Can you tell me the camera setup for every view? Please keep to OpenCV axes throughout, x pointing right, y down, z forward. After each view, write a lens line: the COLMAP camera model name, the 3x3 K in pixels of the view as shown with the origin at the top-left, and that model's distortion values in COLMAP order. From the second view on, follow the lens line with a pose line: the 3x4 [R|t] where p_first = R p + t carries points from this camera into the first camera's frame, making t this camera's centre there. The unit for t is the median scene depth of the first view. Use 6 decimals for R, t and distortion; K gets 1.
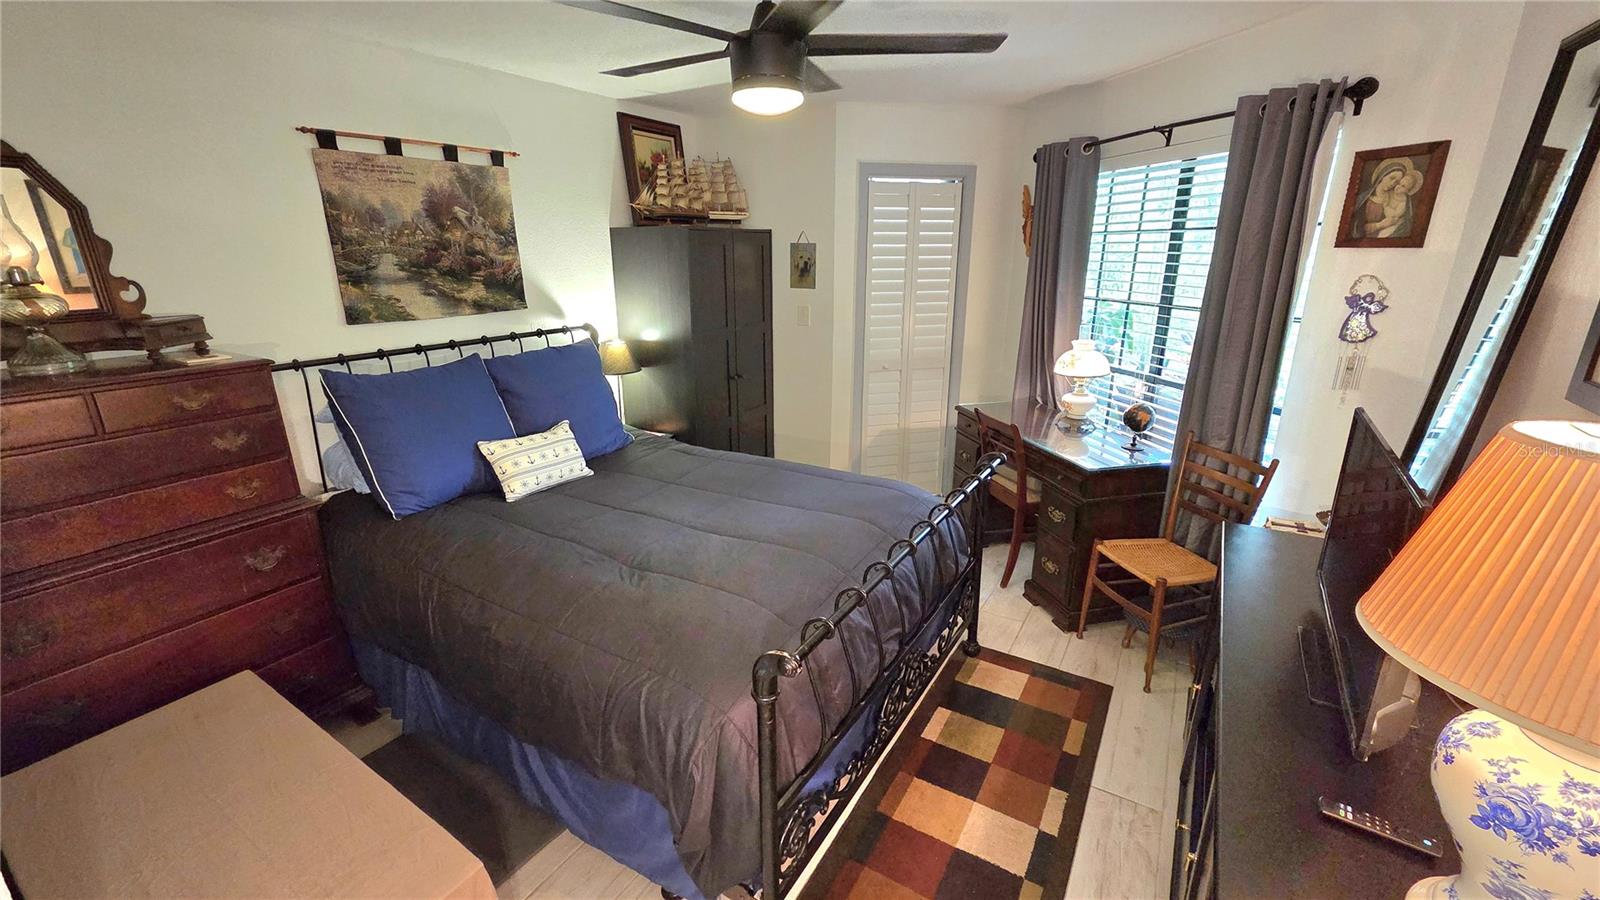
lens RADIAL K [[655.4, 0, 789.8], [0, 655.4, 451.9], [0, 0, 1]] dist [0.001883, -0.000753]
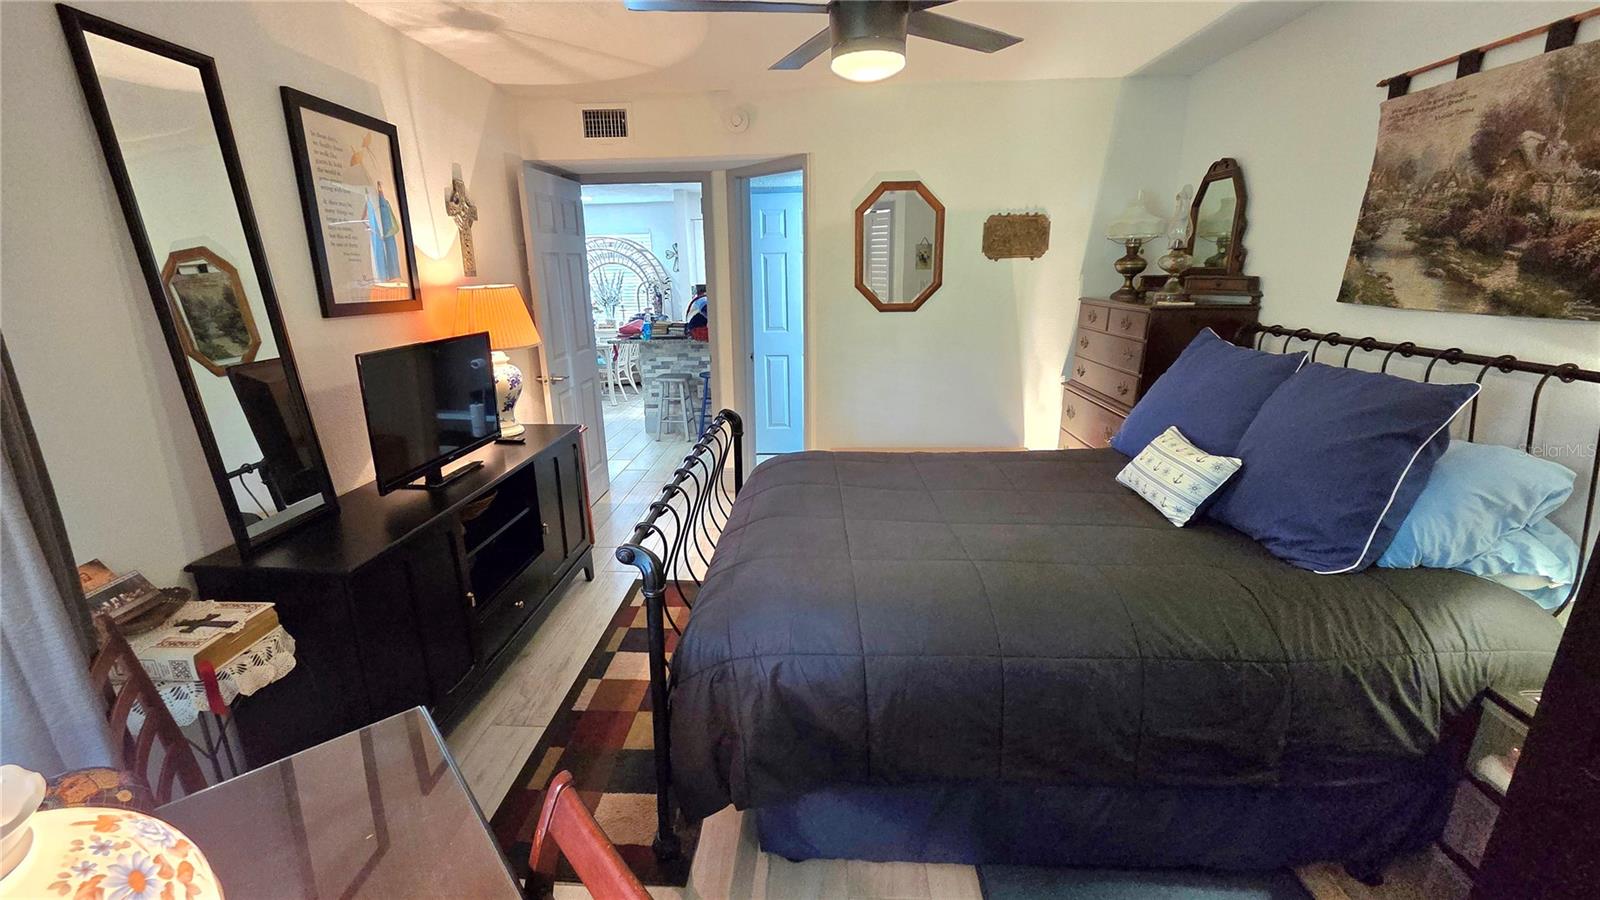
lens RADIAL K [[655.4, 0, 790.2], [0, 655.4, 451.7], [0, 0, 1]] dist [0.001883, -0.000753]
pose [[-0.874991, 0.151750, -0.459743, 0.401523], [-0.124101, 0.847578, 0.515957, -0.362182], [0.467964, 0.508512, -0.722790, 1.301757]]
